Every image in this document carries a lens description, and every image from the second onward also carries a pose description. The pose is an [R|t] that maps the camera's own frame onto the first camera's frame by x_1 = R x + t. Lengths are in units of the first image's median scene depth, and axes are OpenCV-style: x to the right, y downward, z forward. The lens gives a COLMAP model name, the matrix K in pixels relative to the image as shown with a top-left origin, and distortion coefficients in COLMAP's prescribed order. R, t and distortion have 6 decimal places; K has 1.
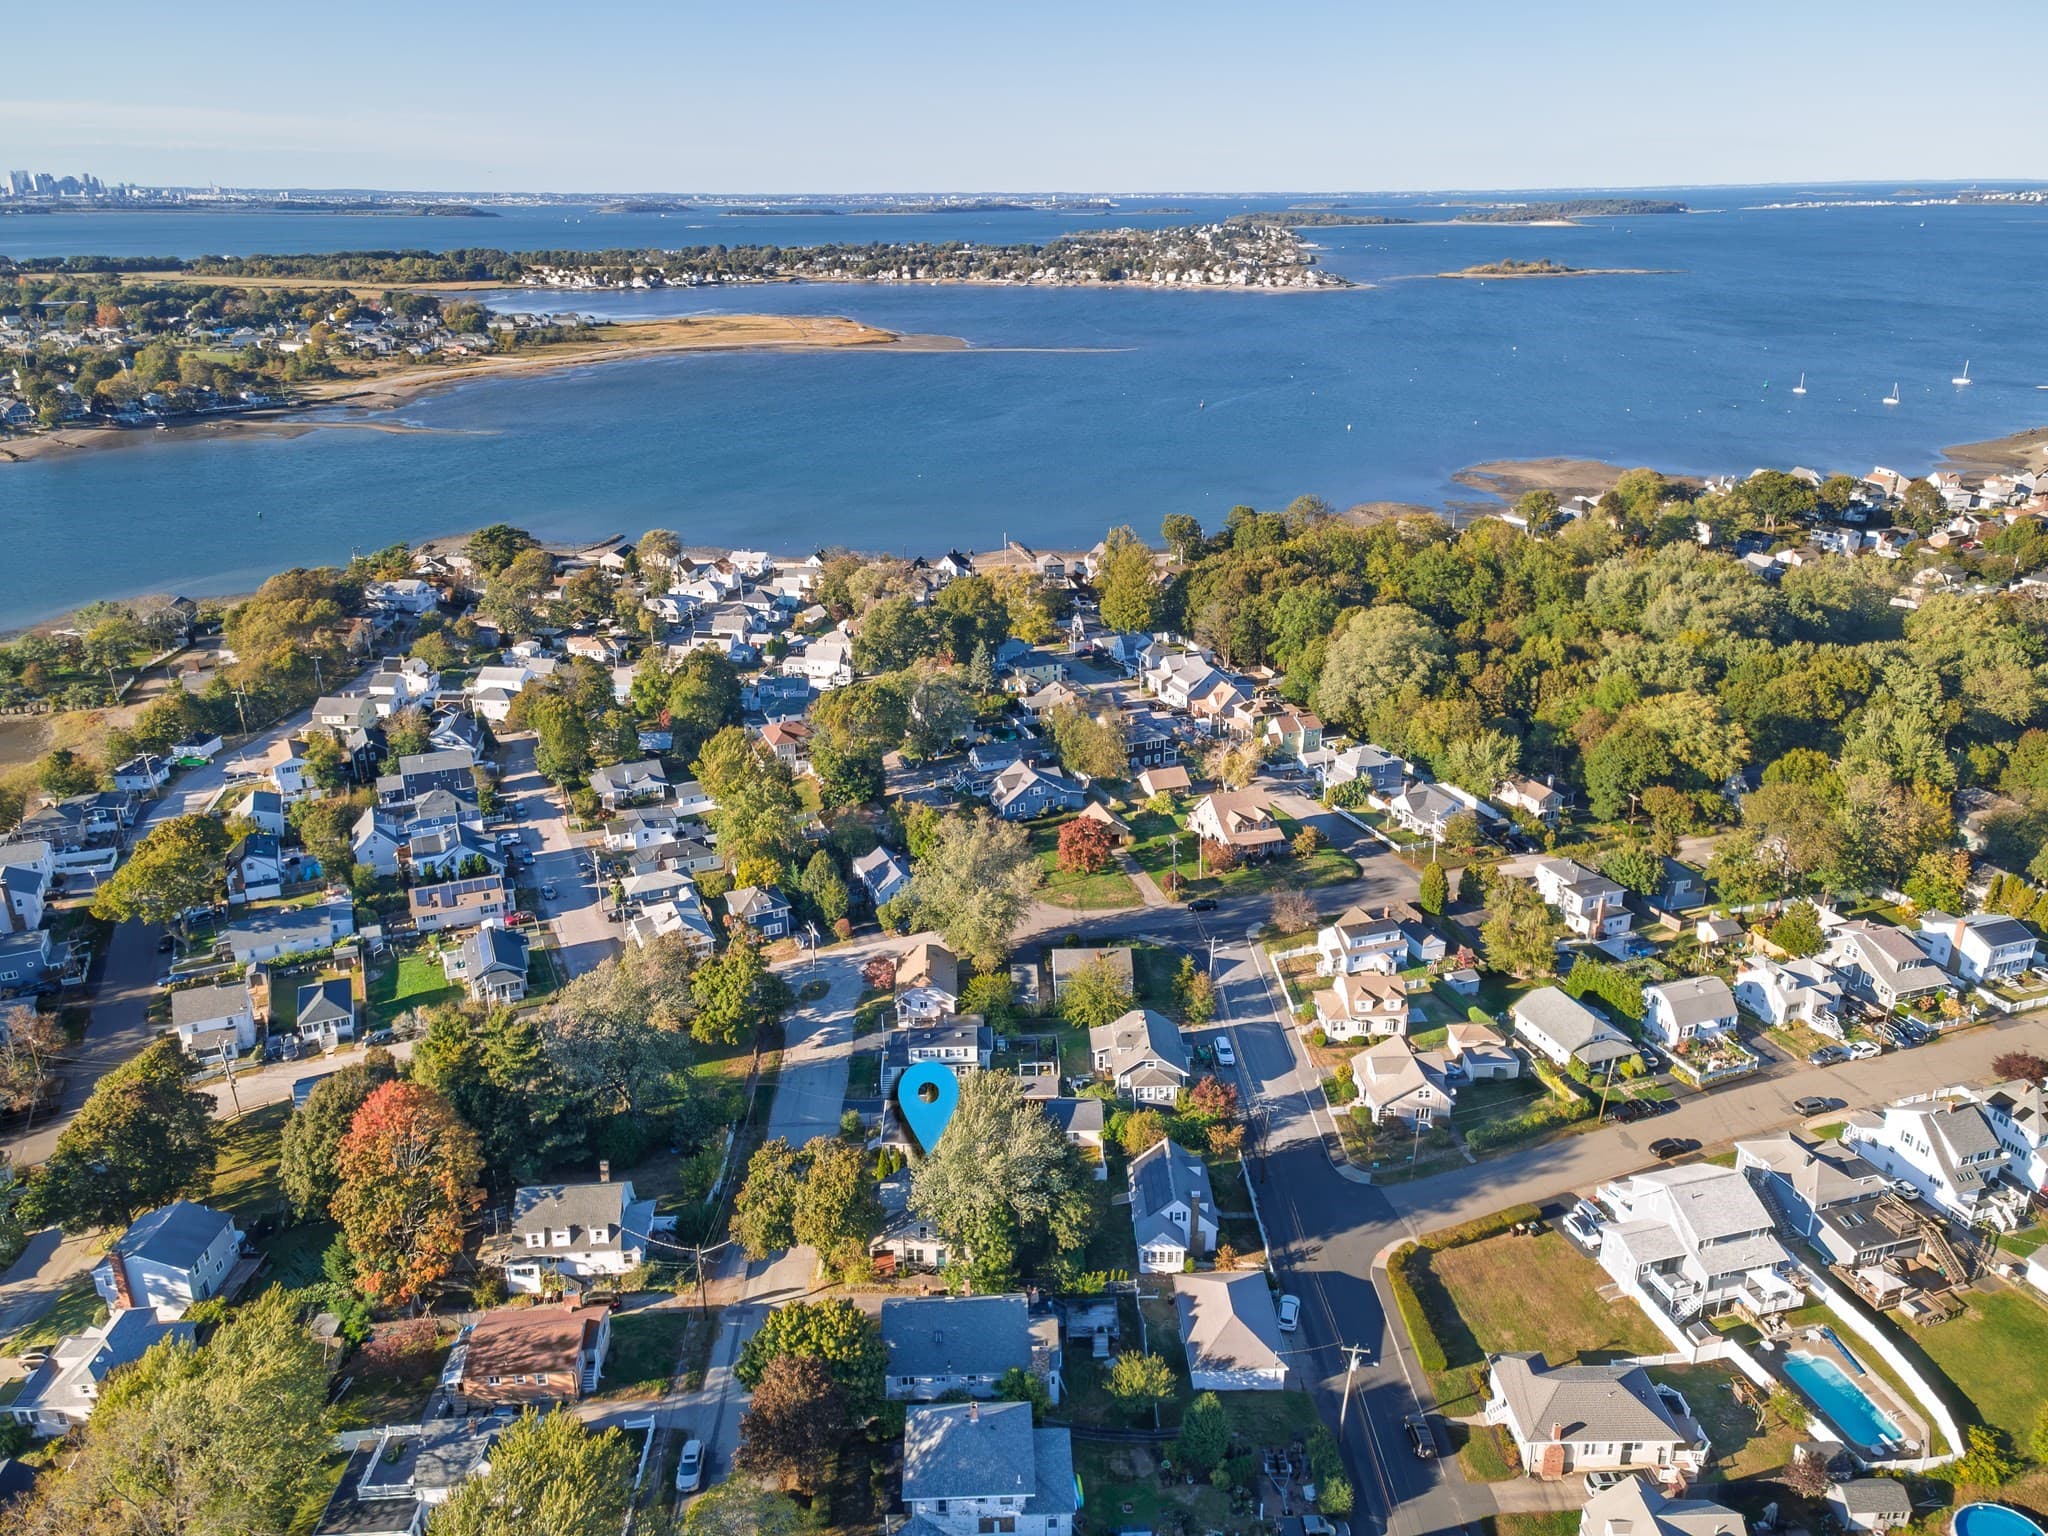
lens RADIAL K [[1482.6, 0, 1024.0], [0, 1482.6, 768.0], [0, 0, 1]] dist [0.064640, -0.001527]
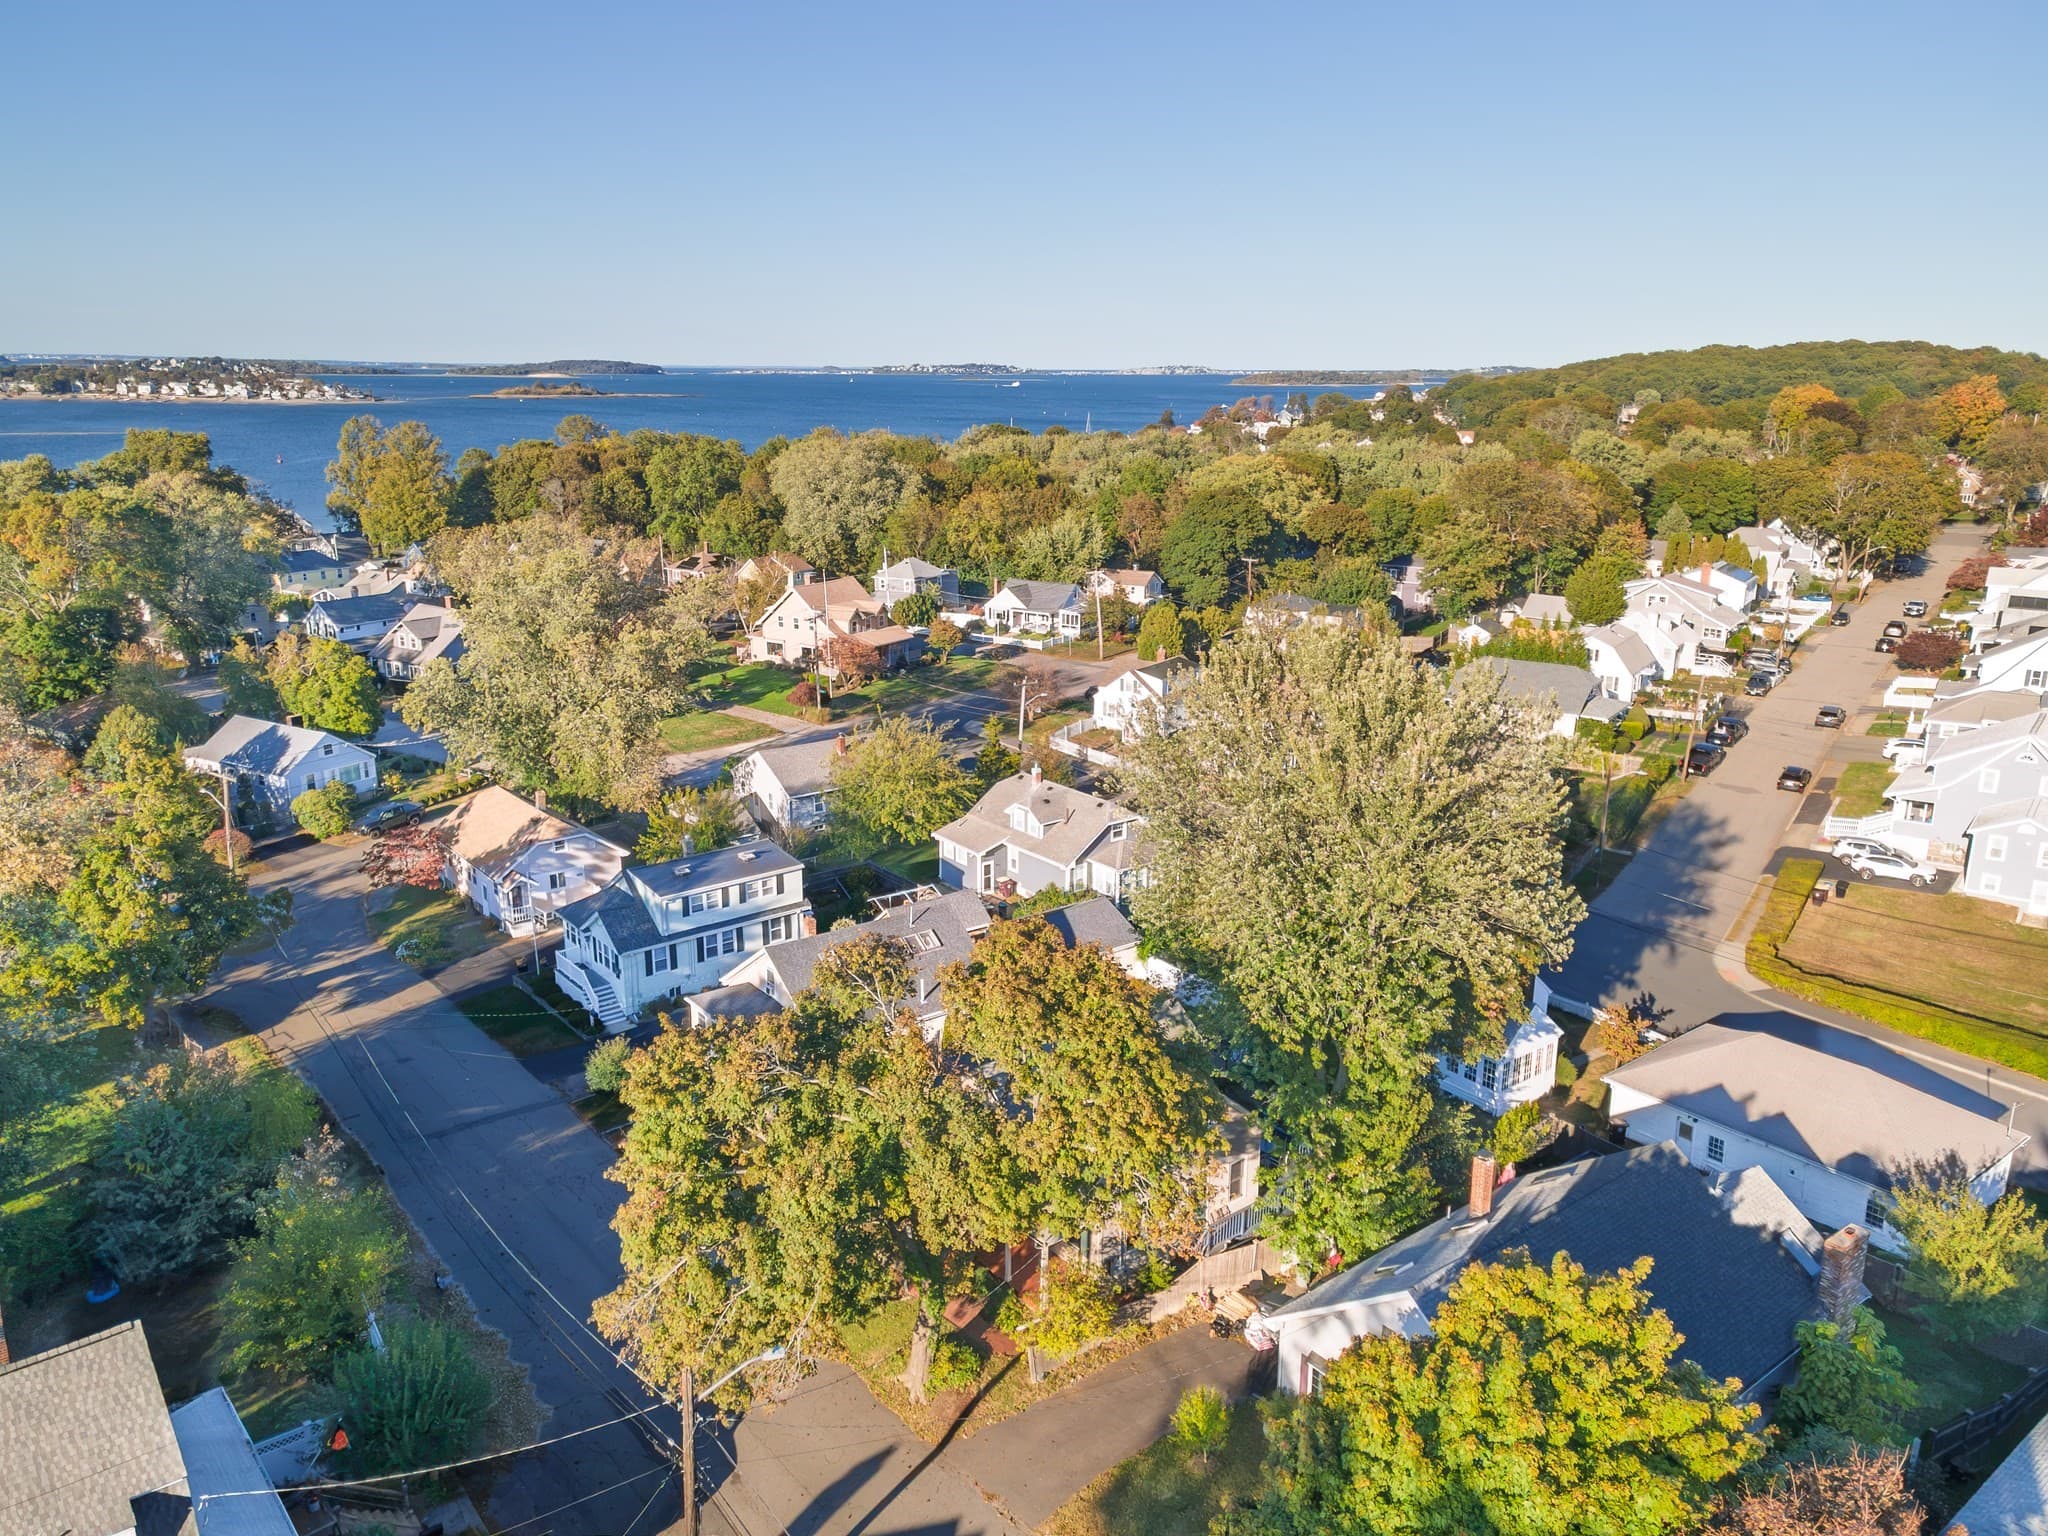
lens RADIAL K [[1482.6, 0, 1024.0], [0, 1482.6, 768.0], [0, 0, 1]] dist [0.064640, -0.001527]
pose [[0.807710, -0.146549, 0.571076, -0.190251], [0.206807, 0.977494, -0.041657, 0.158693], [-0.552119, 0.151750, 0.819839, 0.489604]]
